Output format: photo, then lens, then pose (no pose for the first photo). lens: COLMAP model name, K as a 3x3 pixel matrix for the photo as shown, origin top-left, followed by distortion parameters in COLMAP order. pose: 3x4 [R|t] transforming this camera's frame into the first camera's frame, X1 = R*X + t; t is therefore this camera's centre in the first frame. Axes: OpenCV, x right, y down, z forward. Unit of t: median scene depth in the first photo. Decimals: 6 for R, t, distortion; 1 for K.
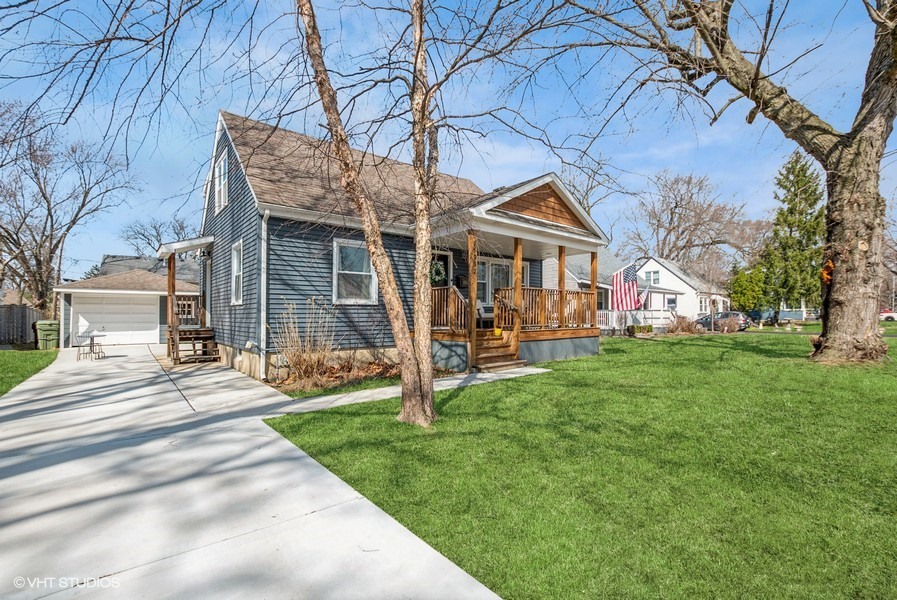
lens RADIAL K [[392.5, 0, 449.0], [0, 392.5, 298.0], [0, 0, 1]] dist [-0.001299, -0.000017]
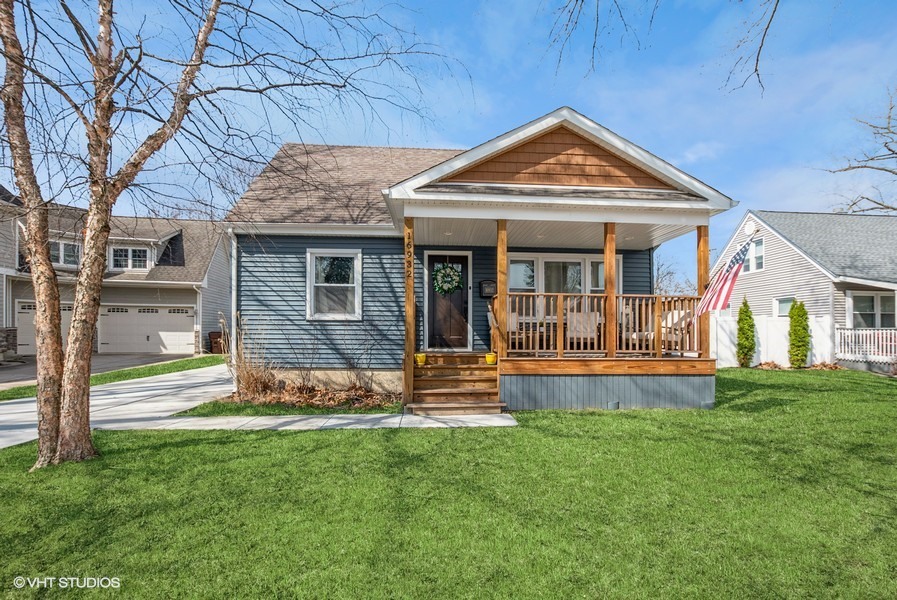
lens RADIAL K [[407.7, 0, 448.5], [0, 407.7, 307.4], [0, 0, 1]] dist [-0.000774, -0.000037]
pose [[0.816354, -0.023816, -0.577061, 0.539759], [0.014074, 0.999673, -0.021347, 0.011332], [0.577380, 0.009305, 0.816422, 0.406438]]
